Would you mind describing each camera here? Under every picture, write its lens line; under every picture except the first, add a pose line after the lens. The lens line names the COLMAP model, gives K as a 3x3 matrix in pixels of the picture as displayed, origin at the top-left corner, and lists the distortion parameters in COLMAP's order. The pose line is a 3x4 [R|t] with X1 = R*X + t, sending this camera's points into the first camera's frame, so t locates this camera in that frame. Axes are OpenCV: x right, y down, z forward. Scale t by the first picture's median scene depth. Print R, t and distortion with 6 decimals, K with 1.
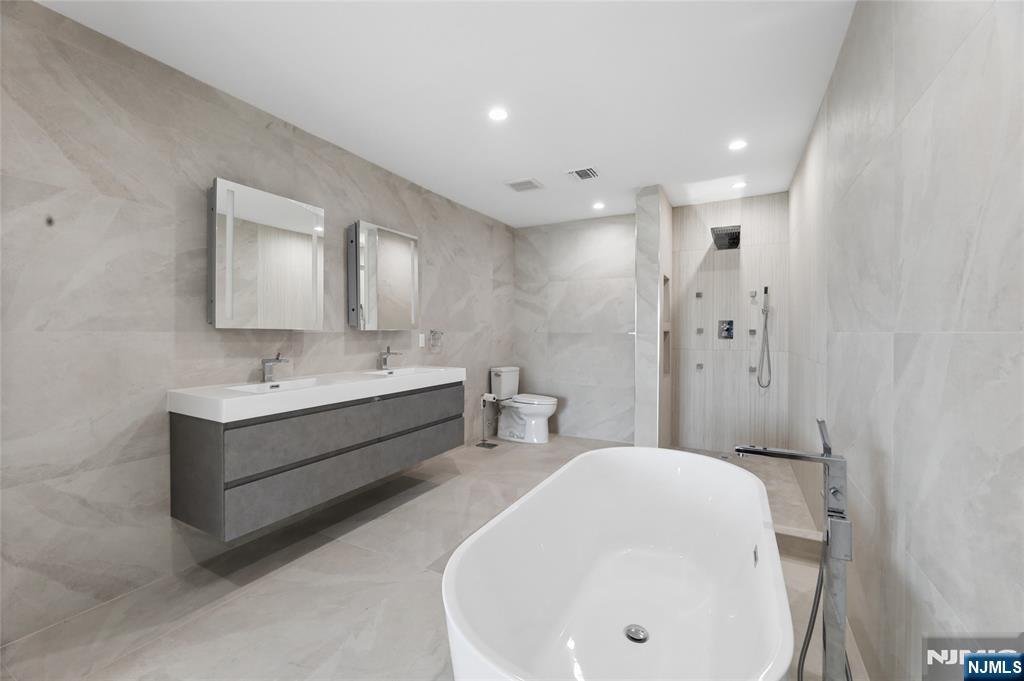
lens RADIAL K [[416.4, 0, 515.5], [0, 416.4, 336.9], [0, 0, 1]] dist [-0.001783, 0.000726]
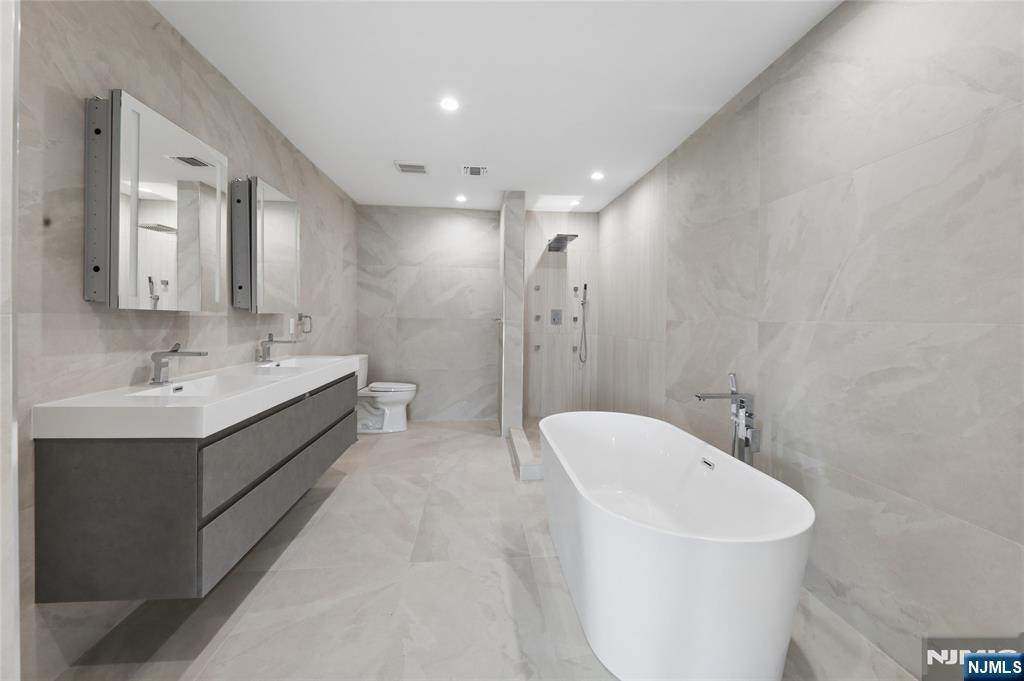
lens RADIAL K [[416.4, 0, 530.4], [0, 416.4, 324.4], [0, 0, 1]] dist [-0.001783, 0.000726]
pose [[0.828515, 0.001113, 0.559965, -0.344055], [-0.004367, 0.999980, 0.004473, -0.000905], [-0.559949, -0.006152, 0.828504, 0.031642]]
